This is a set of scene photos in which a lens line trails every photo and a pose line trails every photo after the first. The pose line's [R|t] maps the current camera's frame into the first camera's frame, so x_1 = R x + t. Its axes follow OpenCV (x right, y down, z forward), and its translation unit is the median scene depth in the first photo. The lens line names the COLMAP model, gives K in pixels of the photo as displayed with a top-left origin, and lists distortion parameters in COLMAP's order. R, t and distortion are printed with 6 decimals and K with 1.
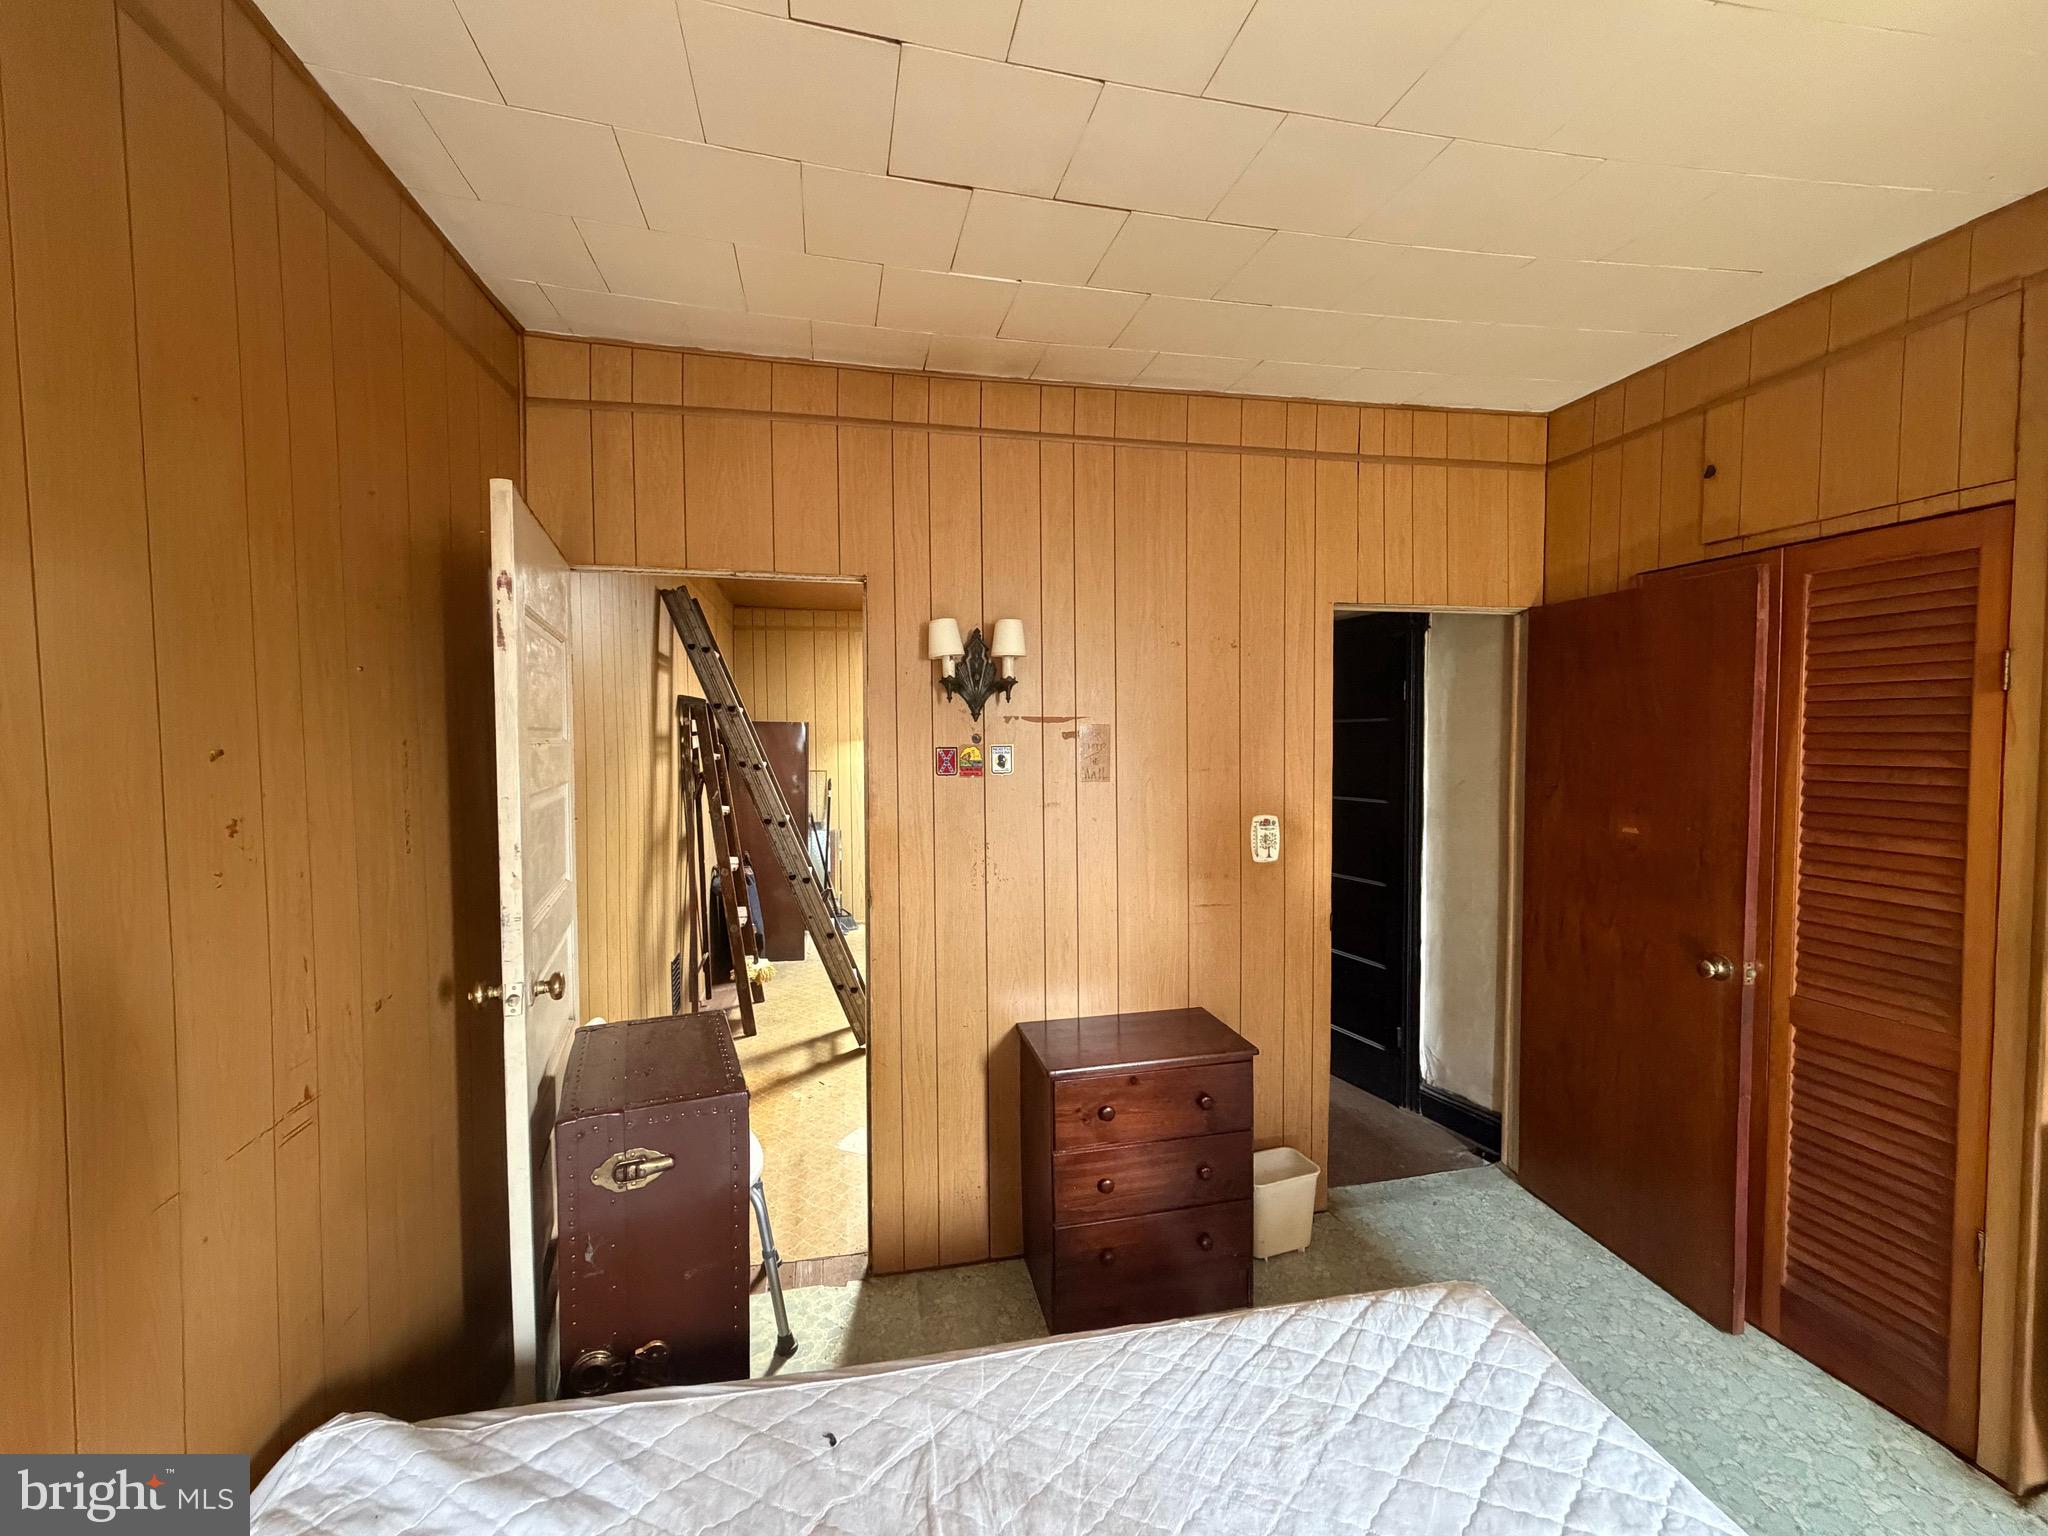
lens RADIAL K [[816.3, 0, 1024.0], [0, 816.3, 768.0], [0, 0, 1]] dist [-0.000508, -0.000051]
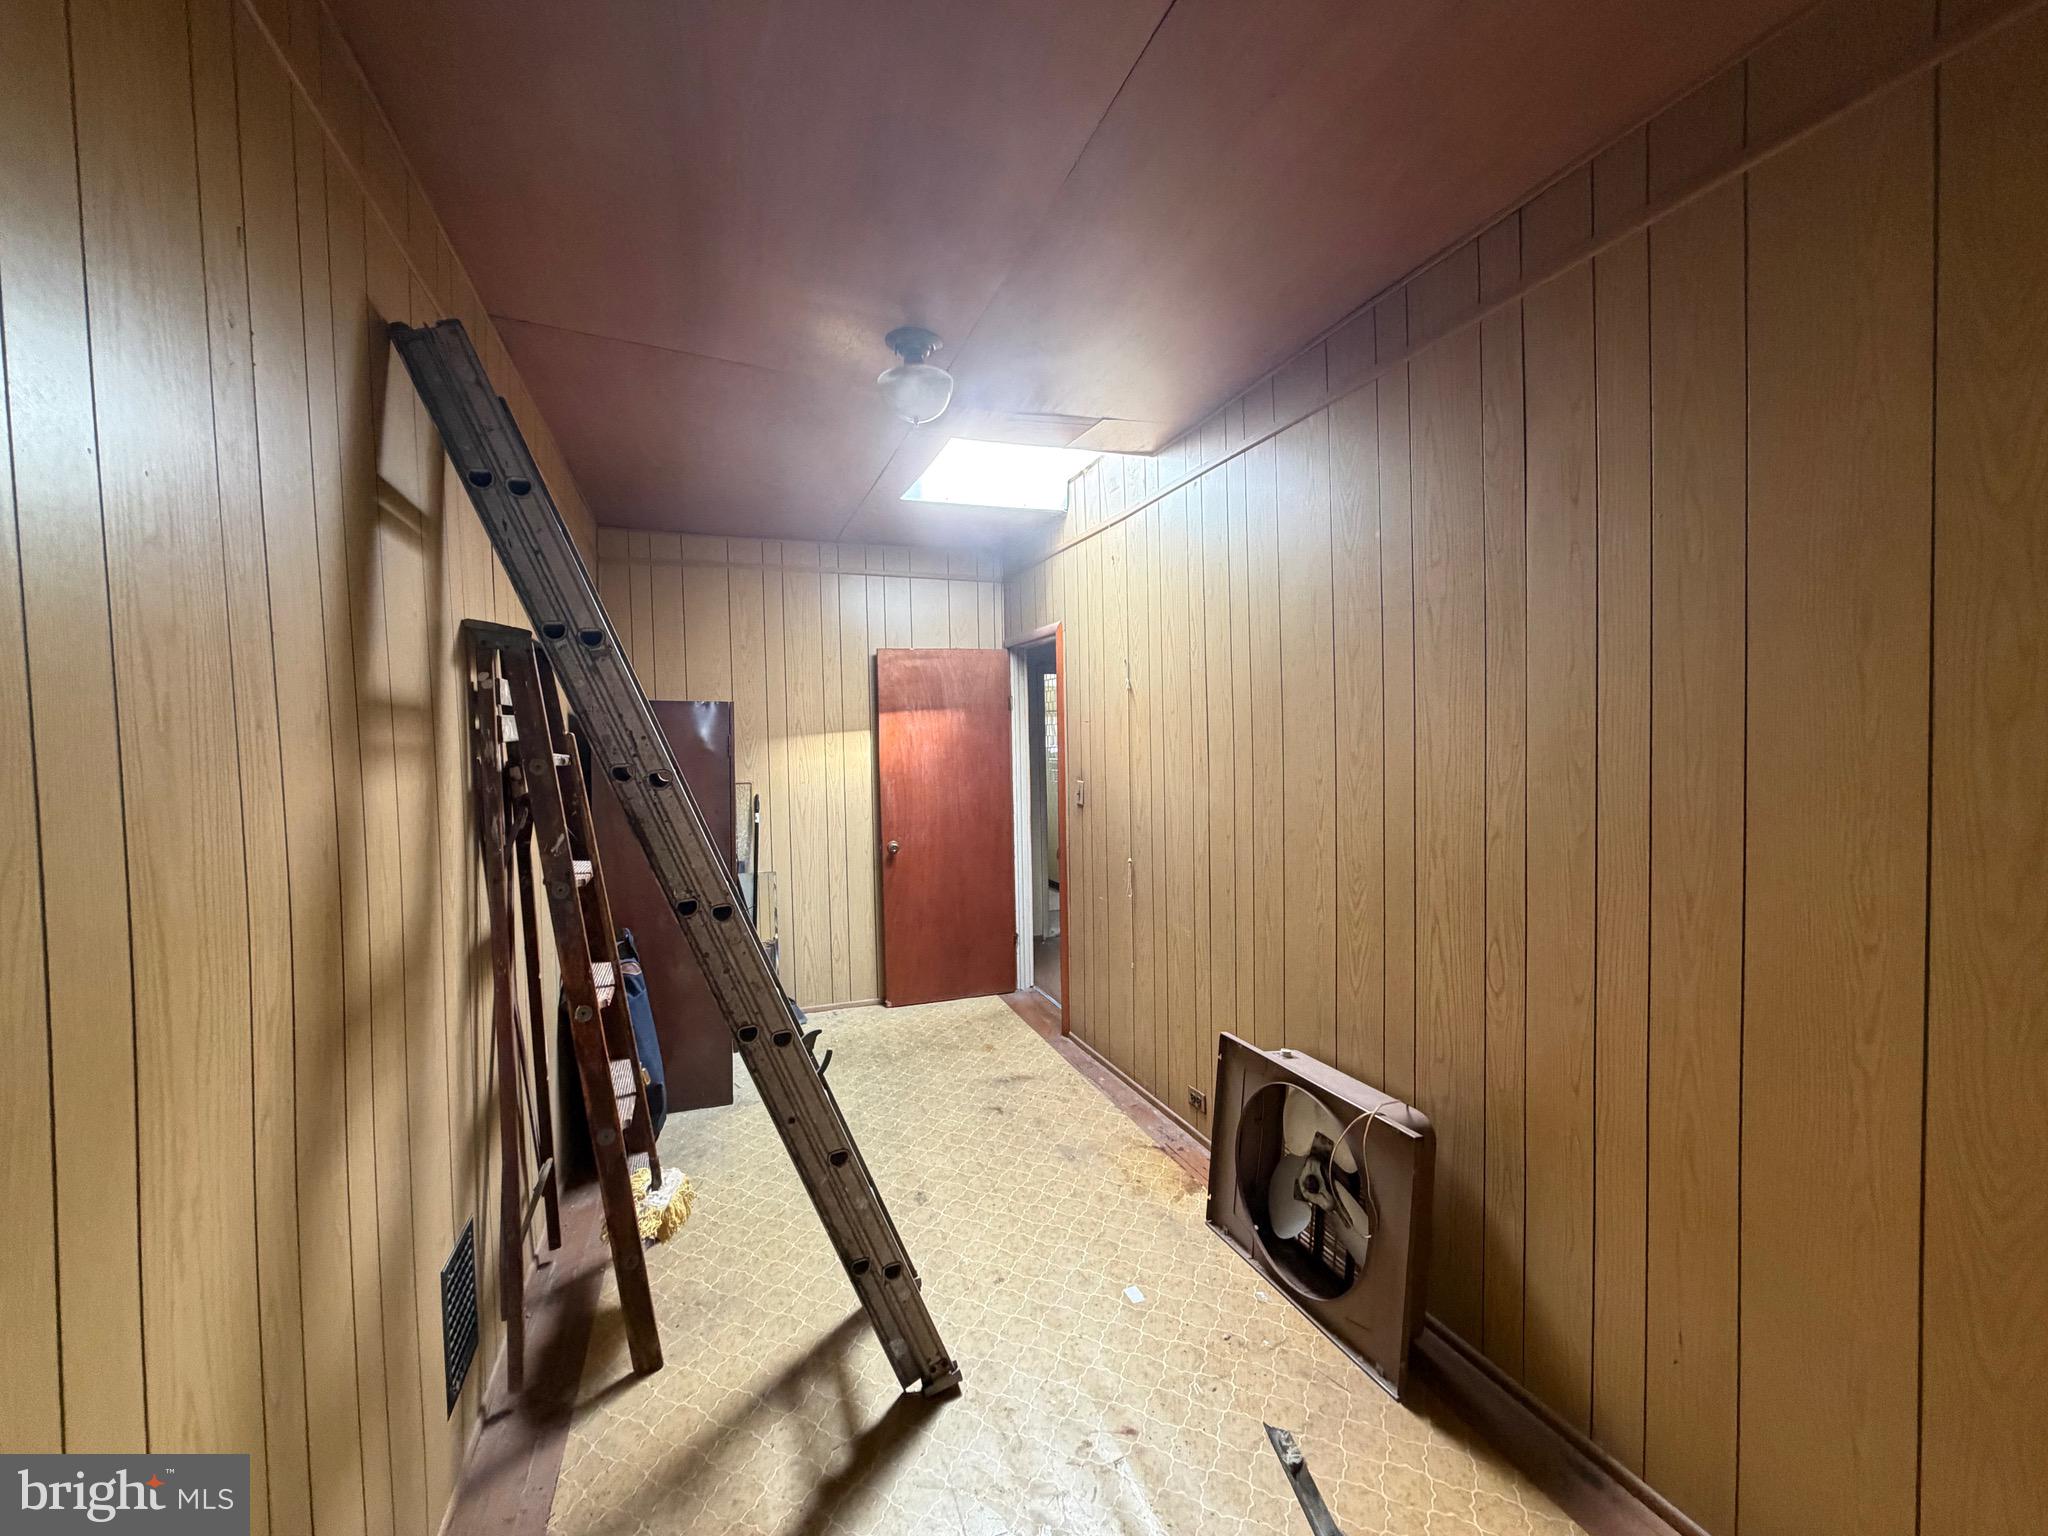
lens RADIAL K [[802.8, 0, 1024.0], [0, 802.8, 768.0], [0, 0, 1]] dist [0.003871, 0.000173]
pose [[0.989562, -0.018466, 0.142918, -0.186999], [0.019462, 0.999795, -0.005578, -0.001385], [-0.142786, 0.008302, 0.989719, 0.526416]]
